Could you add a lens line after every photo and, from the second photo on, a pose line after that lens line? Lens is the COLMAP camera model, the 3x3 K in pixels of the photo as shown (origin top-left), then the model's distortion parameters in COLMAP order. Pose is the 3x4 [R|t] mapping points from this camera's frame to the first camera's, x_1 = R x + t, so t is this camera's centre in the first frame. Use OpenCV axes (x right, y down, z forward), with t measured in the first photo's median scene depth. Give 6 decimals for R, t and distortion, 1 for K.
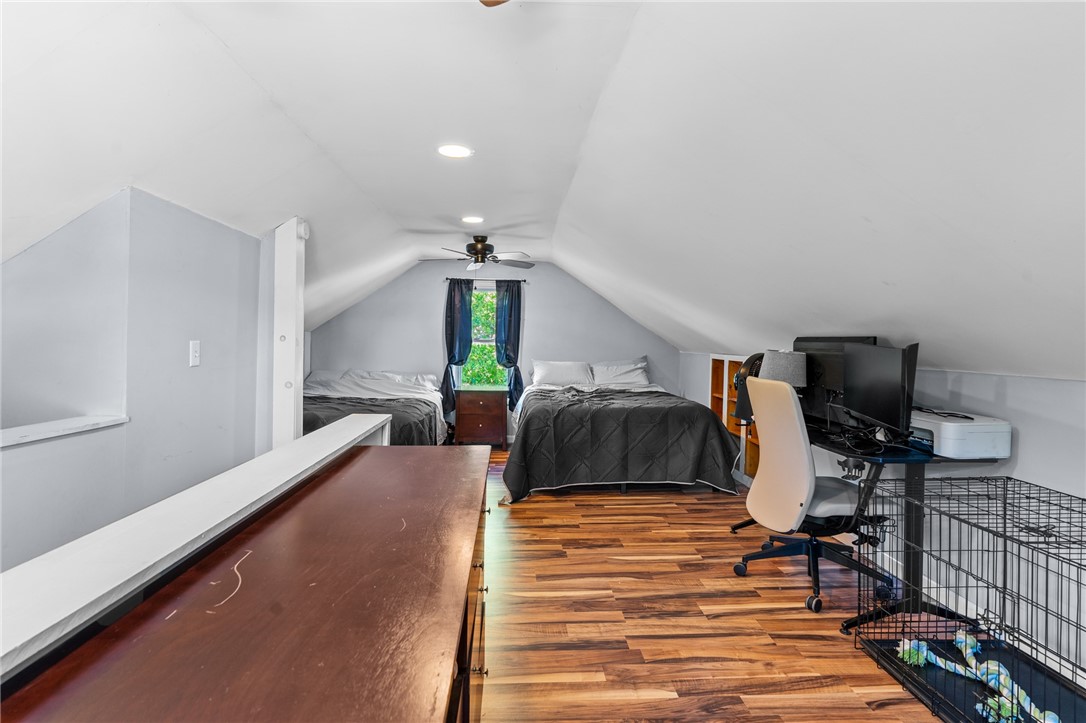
lens RADIAL K [[544.1, 0, 537.7], [0, 544.1, 350.1], [0, 0, 1]] dist [0.001016, 0.000172]
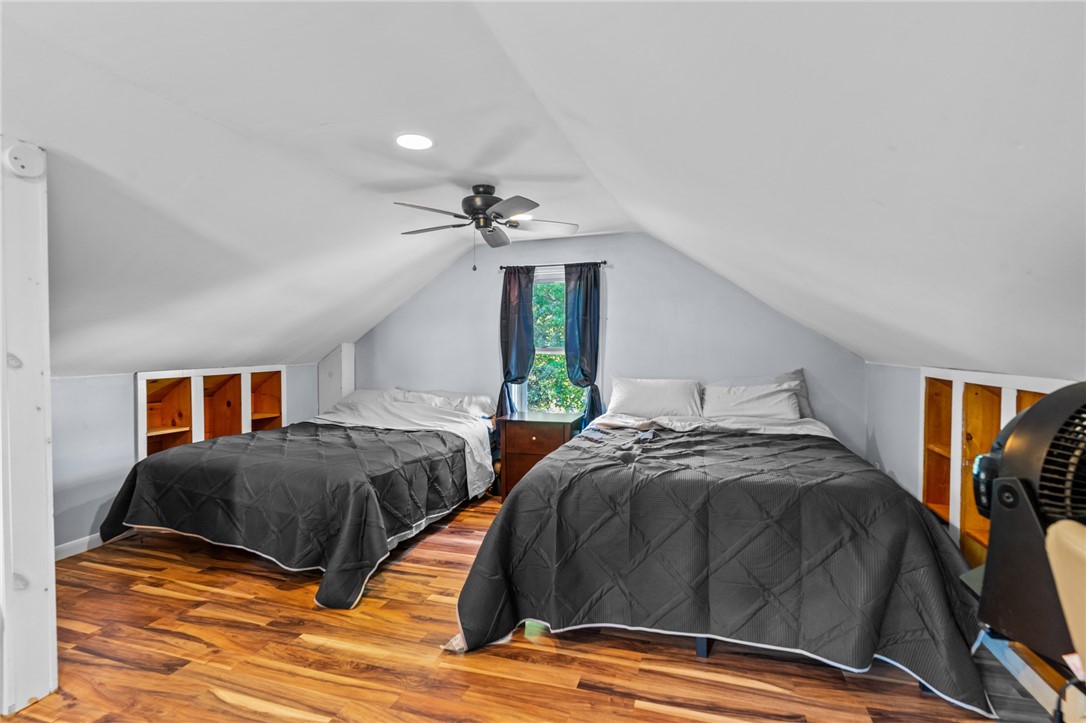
lens RADIAL K [[514.4, 0, 540.8], [0, 514.4, 365.1], [0, 0, 1]] dist [0.002442, -0.000524]
pose [[0.936602, -0.008160, -0.350299, 0.189728], [0.012389, 0.999875, 0.009832, -0.005884], [0.350175, -0.013548, 0.936586, 0.524530]]
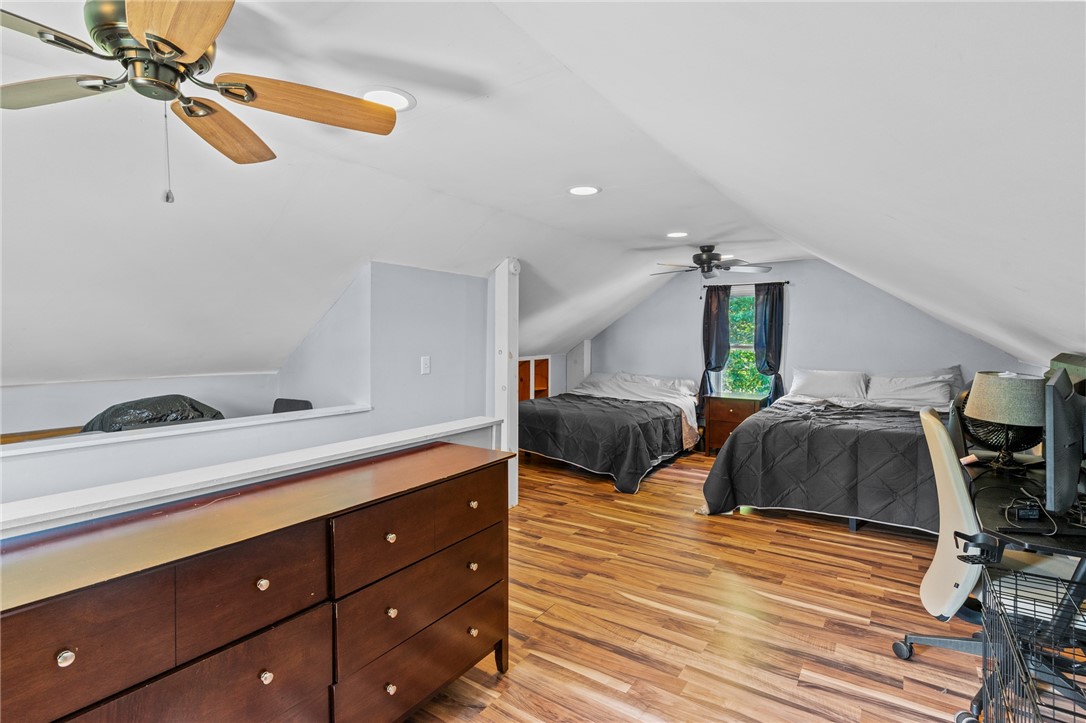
lens RADIAL K [[521.8, 0, 536.9], [0, 521.8, 349.2], [0, 0, 1]] dist [0.004090, 0.000105]
pose [[0.788886, 0.000847, -0.614538, 0.274987], [0.000790, 0.999997, 0.002393, -0.023501], [0.614538, -0.002374, 0.788883, 0.049563]]
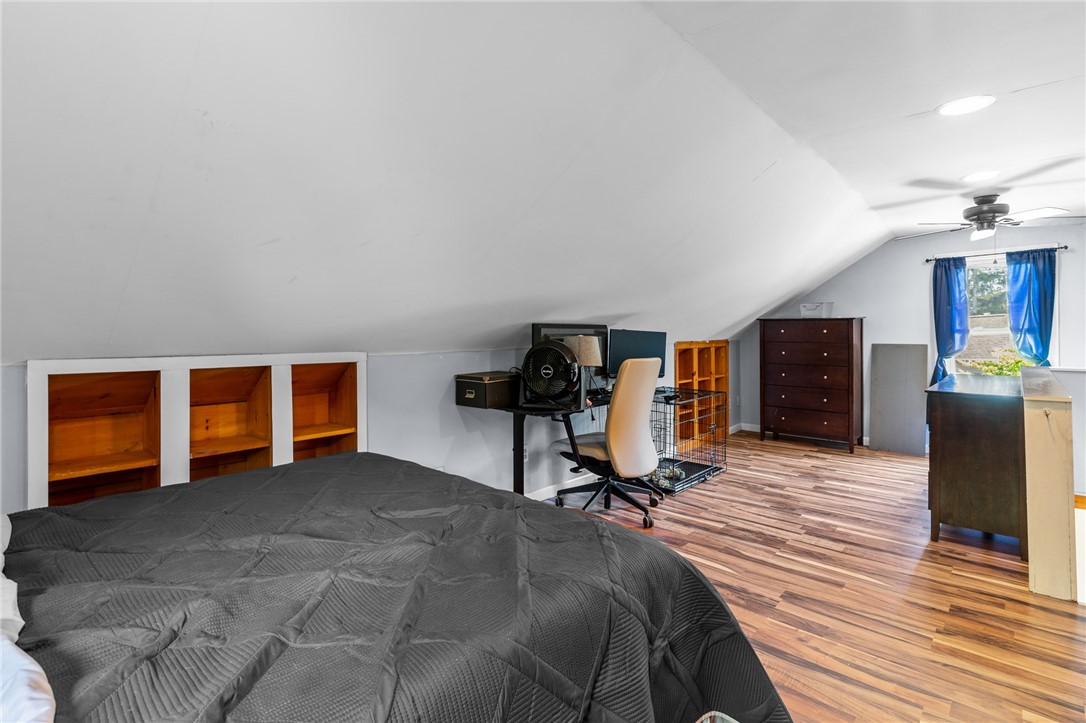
lens RADIAL K [[526.6, 0, 544.9], [0, 526.6, 336.8], [0, 0, 1]] dist [0.004024, 0.001258]
pose [[-0.712274, -0.017031, 0.701695, -0.169578], [0.003845, 0.999596, 0.028164, -0.019629], [-0.701891, 0.022759, -0.711921, 1.281916]]
